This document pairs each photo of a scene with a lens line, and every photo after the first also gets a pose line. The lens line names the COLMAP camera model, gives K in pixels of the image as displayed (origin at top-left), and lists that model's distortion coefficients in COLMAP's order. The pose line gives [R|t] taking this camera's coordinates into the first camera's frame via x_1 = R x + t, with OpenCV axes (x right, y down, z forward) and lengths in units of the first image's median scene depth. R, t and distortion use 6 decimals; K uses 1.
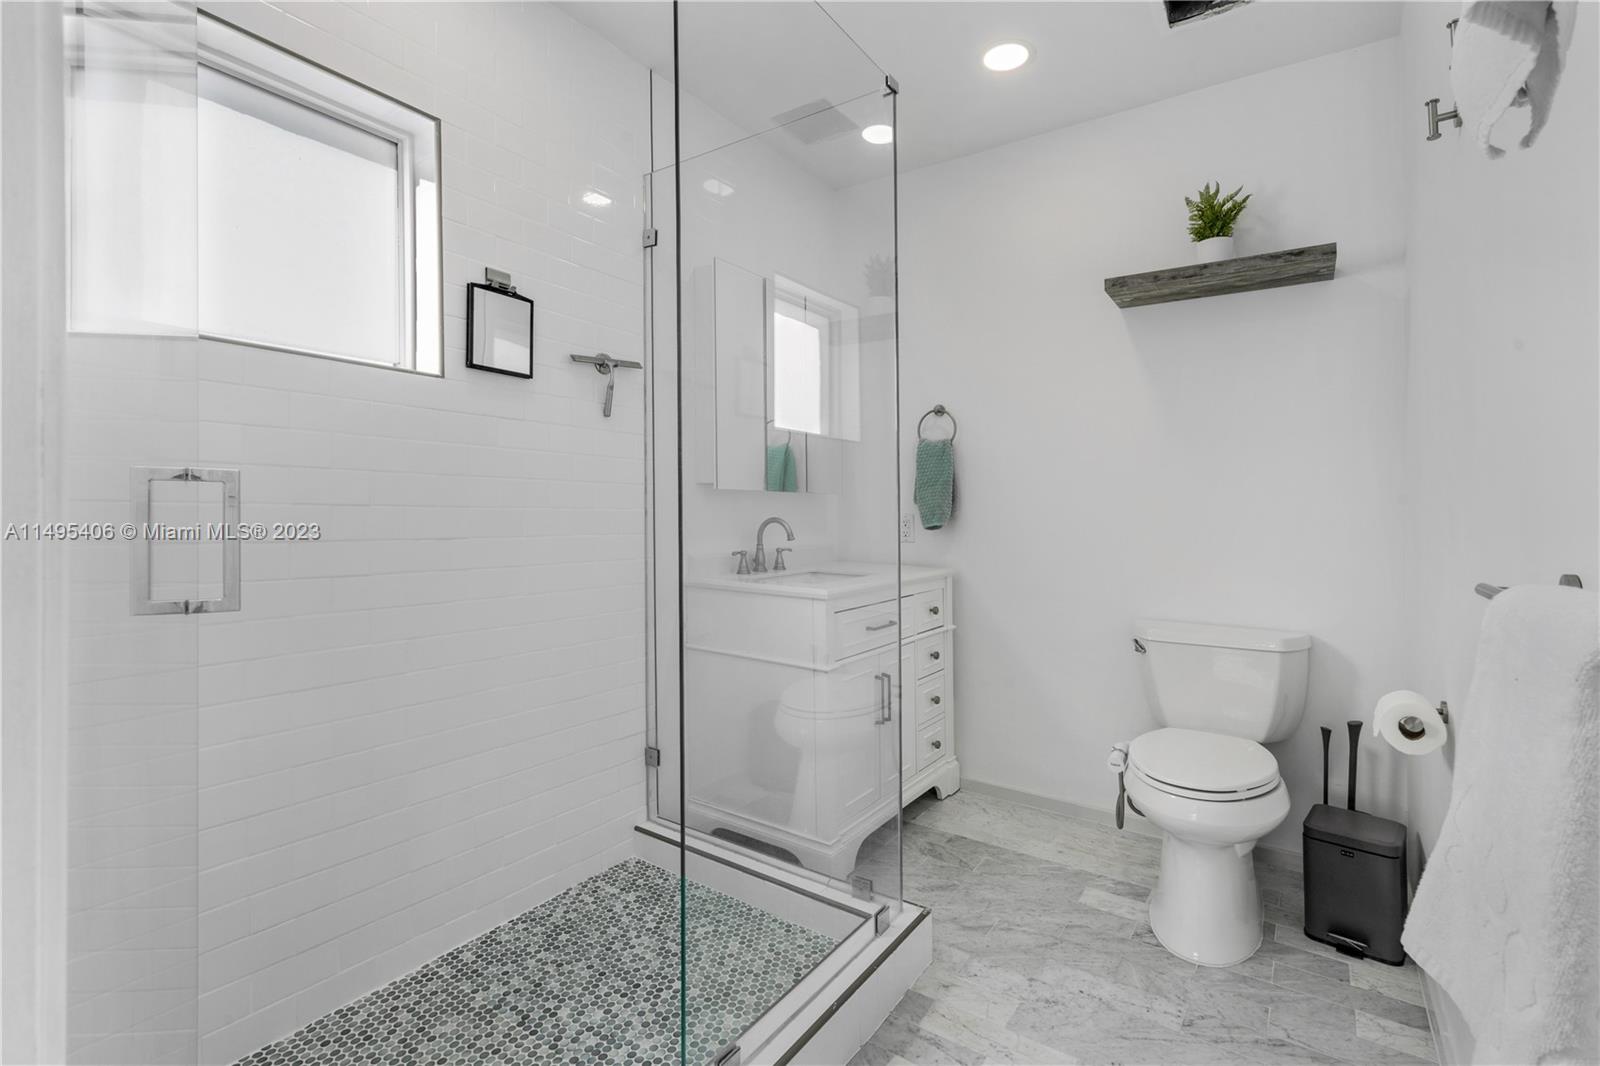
lens RADIAL K [[718.6, 0, 788.3], [0, 718.6, 524.2], [0, 0, 1]] dist [0.001068, 0.000414]
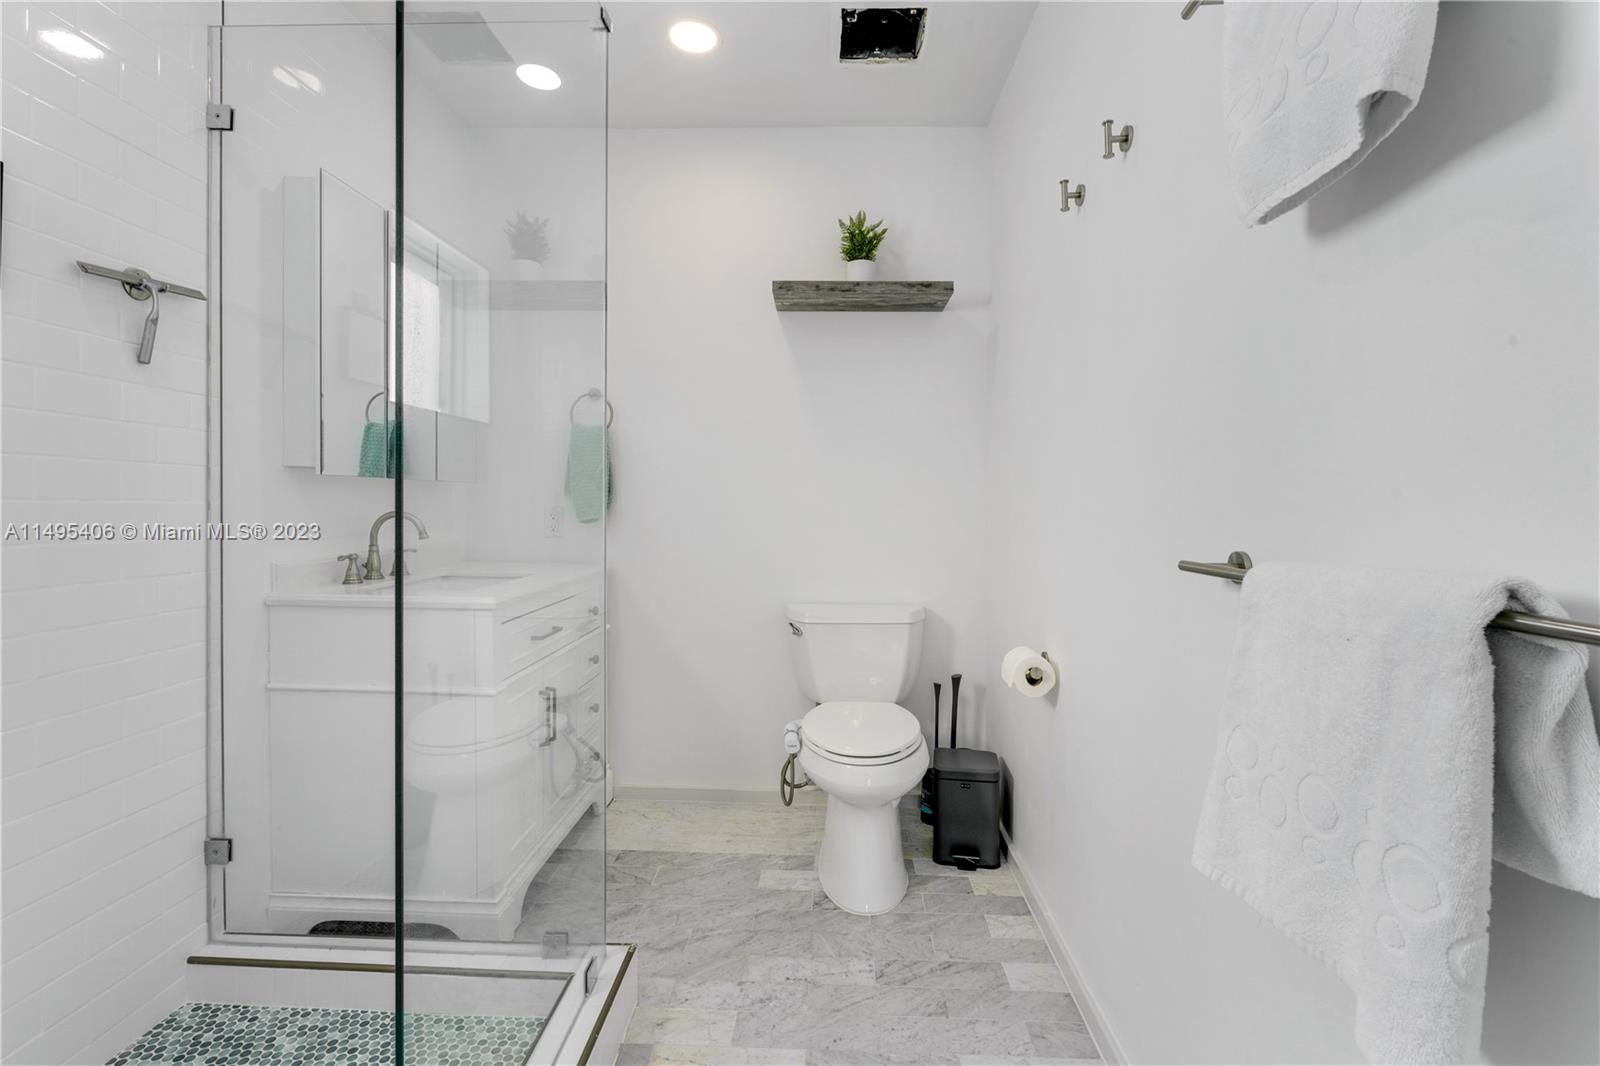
lens RADIAL K [[729.6, 0, 795.5], [0, 729.6, 507.0], [0, 0, 1]] dist [0.002000, -0.000157]
pose [[0.844860, -0.003323, 0.534977, -0.105295], [0.009329, 0.999920, -0.008522, -0.003398], [-0.534906, 0.012190, 0.844824, 0.095607]]
